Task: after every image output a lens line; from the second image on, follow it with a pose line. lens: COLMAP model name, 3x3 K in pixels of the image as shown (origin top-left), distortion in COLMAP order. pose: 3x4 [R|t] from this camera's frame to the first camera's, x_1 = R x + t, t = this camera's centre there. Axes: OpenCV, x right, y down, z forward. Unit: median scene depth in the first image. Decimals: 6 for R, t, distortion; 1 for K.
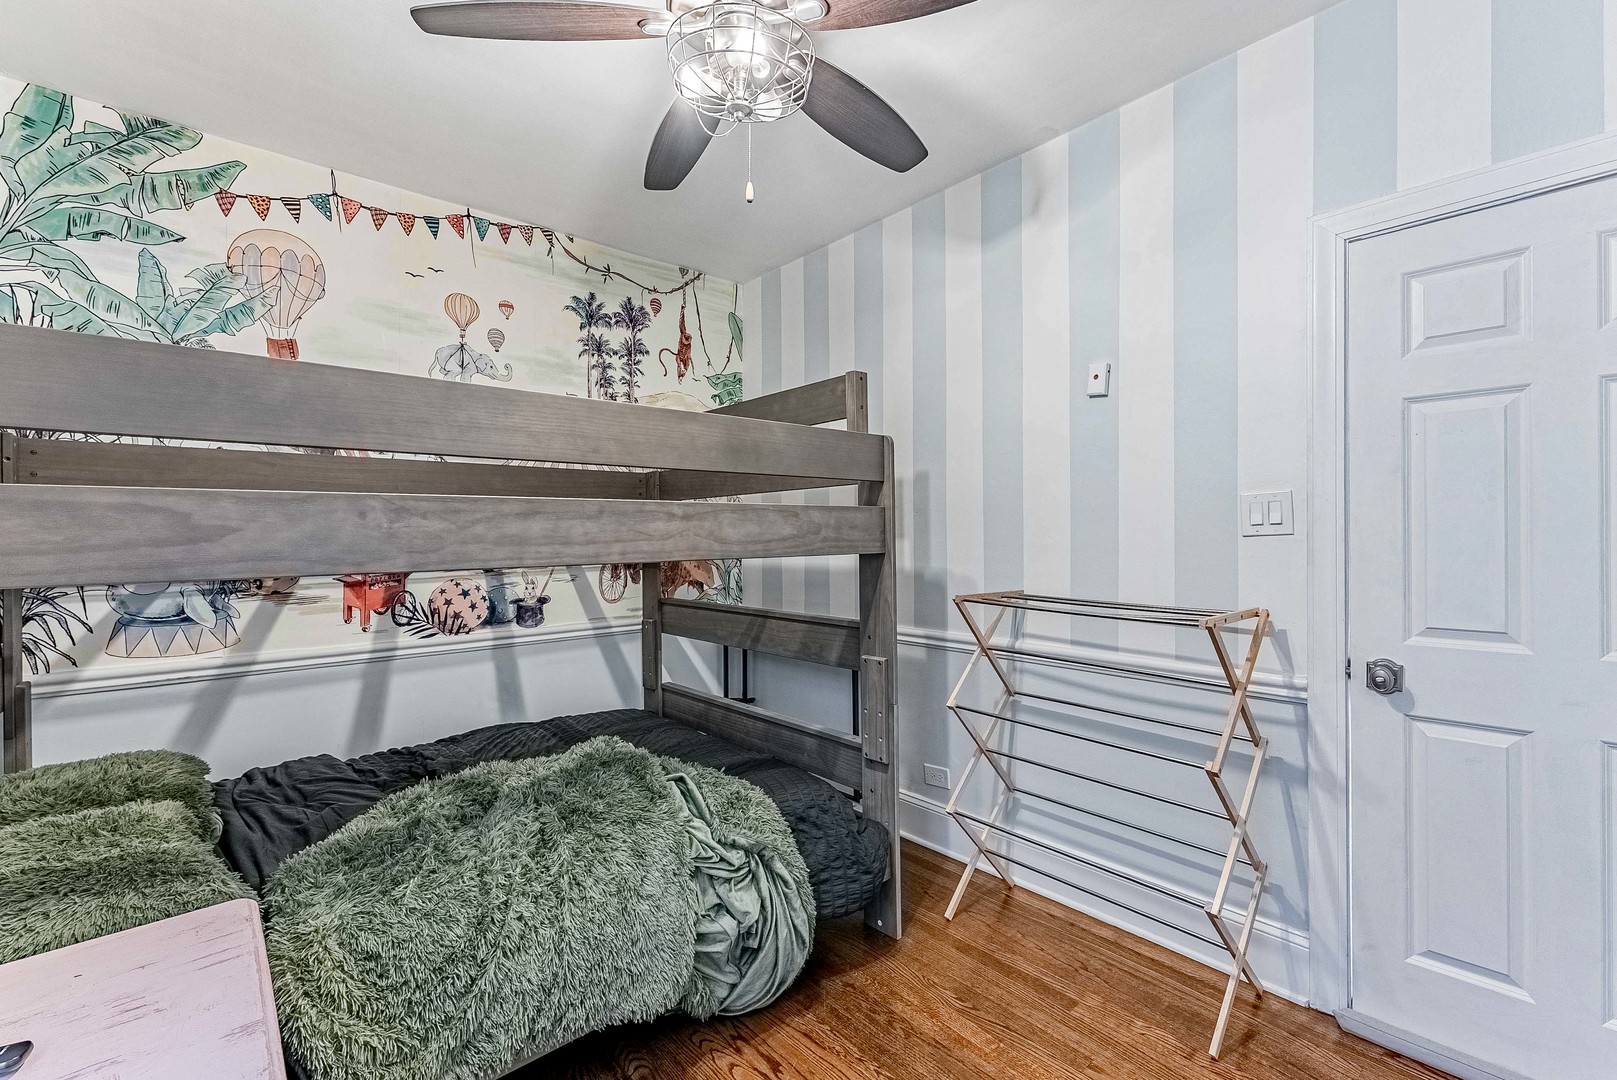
lens RADIAL K [[686.8, 0, 801.3], [0, 686.8, 547.7], [0, 0, 1]] dist [0.001189, -0.000511]
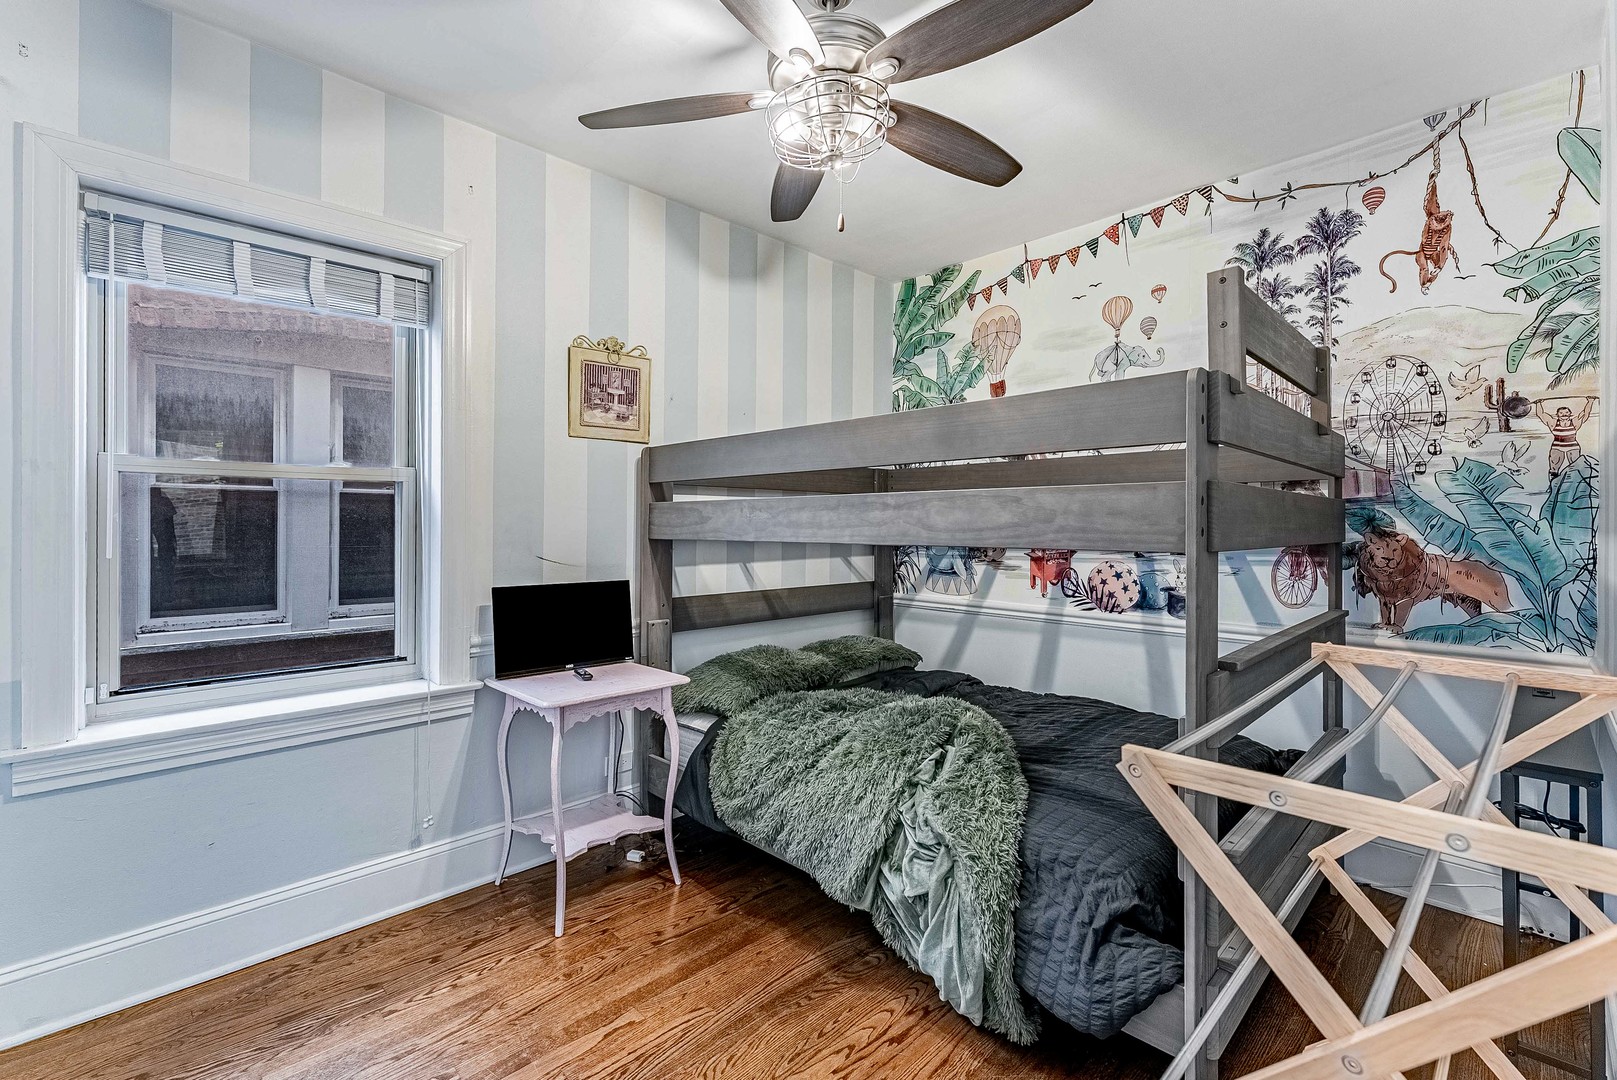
lens RADIAL K [[697.8, 0, 813.9], [0, 697.8, 531.3], [0, 0, 1]] dist [-0.001040, -0.000572]
pose [[0.061534, 0.020994, -0.997884, 0.592496], [-0.021256, 0.999580, 0.019719, -0.014246], [0.997879, 0.019998, 0.061954, 0.482289]]
